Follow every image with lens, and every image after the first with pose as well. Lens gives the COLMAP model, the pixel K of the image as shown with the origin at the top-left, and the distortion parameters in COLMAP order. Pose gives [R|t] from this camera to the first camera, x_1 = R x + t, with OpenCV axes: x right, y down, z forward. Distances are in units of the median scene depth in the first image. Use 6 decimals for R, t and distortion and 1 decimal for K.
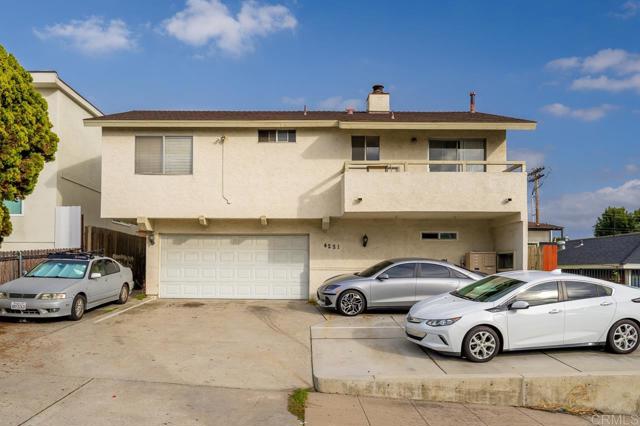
lens RADIAL K [[456.9, 0, 320.1], [0, 456.9, 266.3], [0, 0, 1]] dist [0.003945, 0.001194]
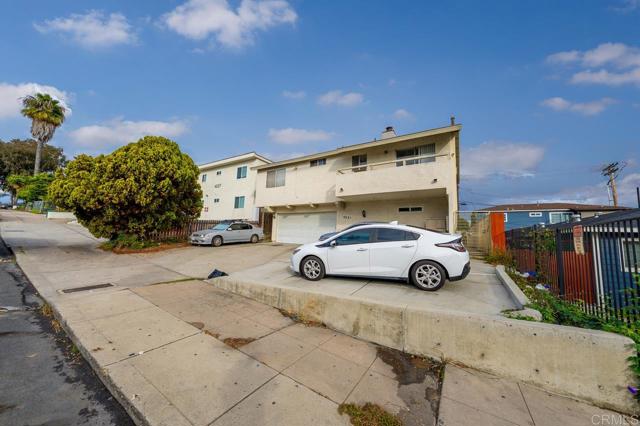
lens RADIAL K [[220.7, 0, 323.7], [0, 220.7, 218.6], [0, 0, 1]] dist [-0.000641, -0.000087]
pose [[0.848024, -0.020016, -0.529579, 0.448967], [-0.026554, 0.996427, -0.080181, 0.036921], [0.529291, 0.082058, 0.844463, 0.225290]]
